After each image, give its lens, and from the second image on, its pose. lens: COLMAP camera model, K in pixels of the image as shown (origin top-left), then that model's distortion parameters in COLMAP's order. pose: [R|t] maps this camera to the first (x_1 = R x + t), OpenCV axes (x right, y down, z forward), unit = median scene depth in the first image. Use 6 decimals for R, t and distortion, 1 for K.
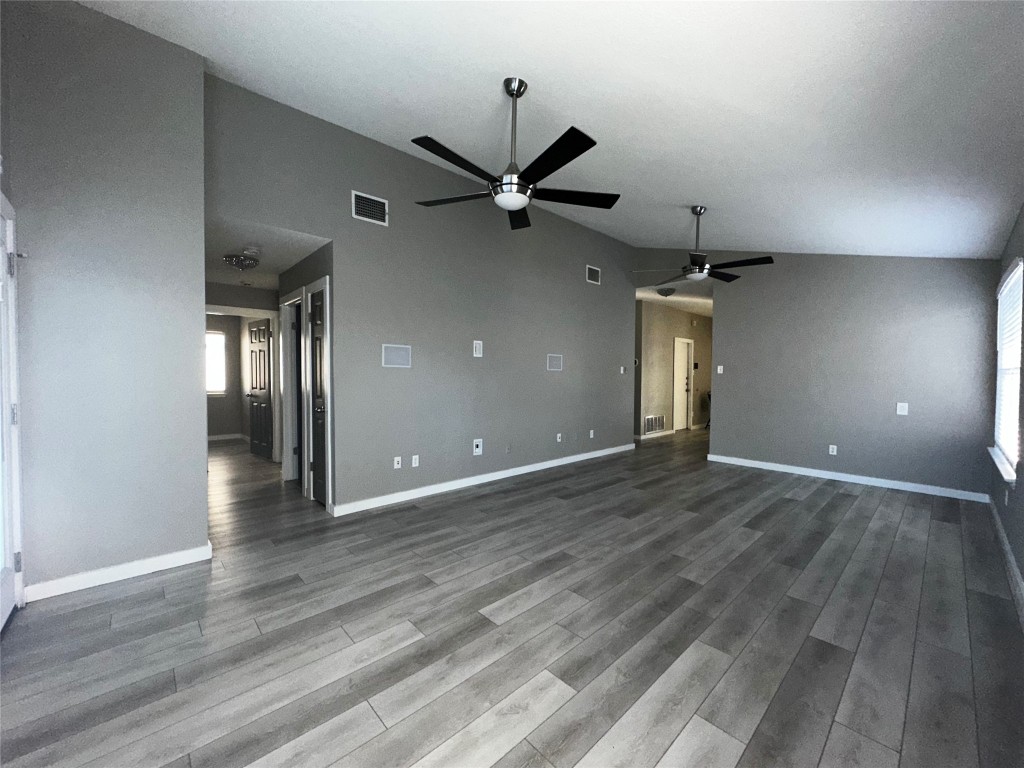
lens RADIAL K [[405.6, 0, 512.0], [0, 405.6, 384.0], [0, 0, 1]] dist [-0.000119, 0.000000]
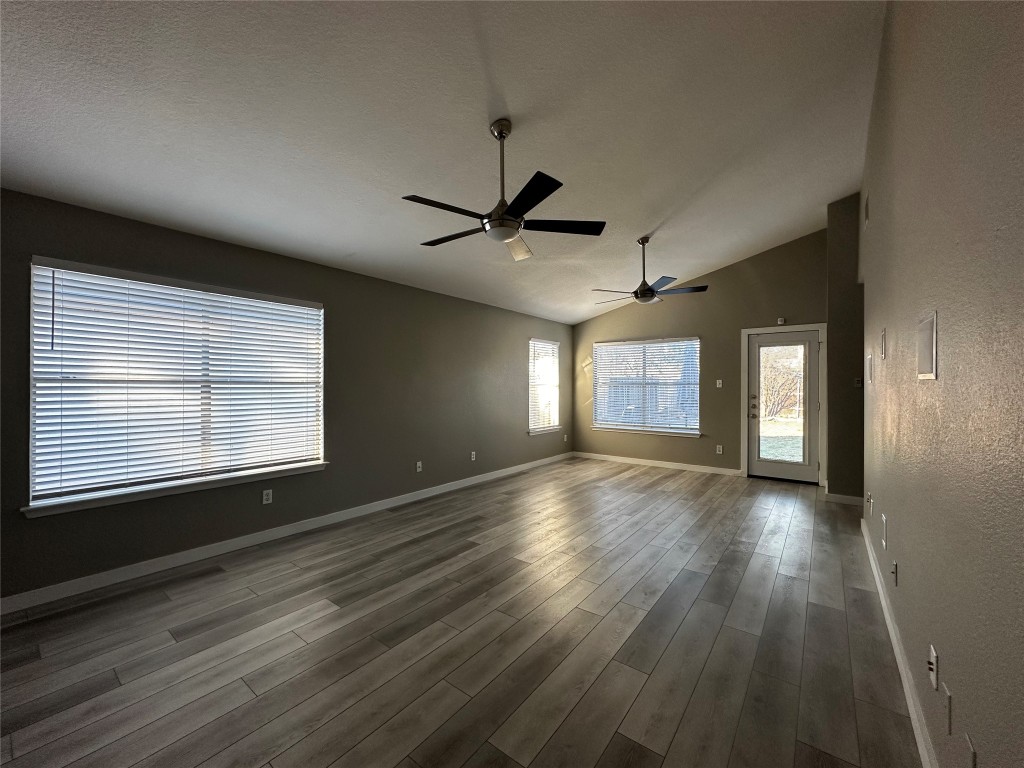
lens RADIAL K [[405.6, 0, 512.0], [0, 405.6, 384.0], [0, 0, 1]] dist [-0.000119, 0.000000]
pose [[-0.985963, -0.006463, -0.166836, 0.750250], [-0.008897, 0.999865, 0.013850, -0.055508], [0.166724, 0.015140, -0.985887, 2.251749]]
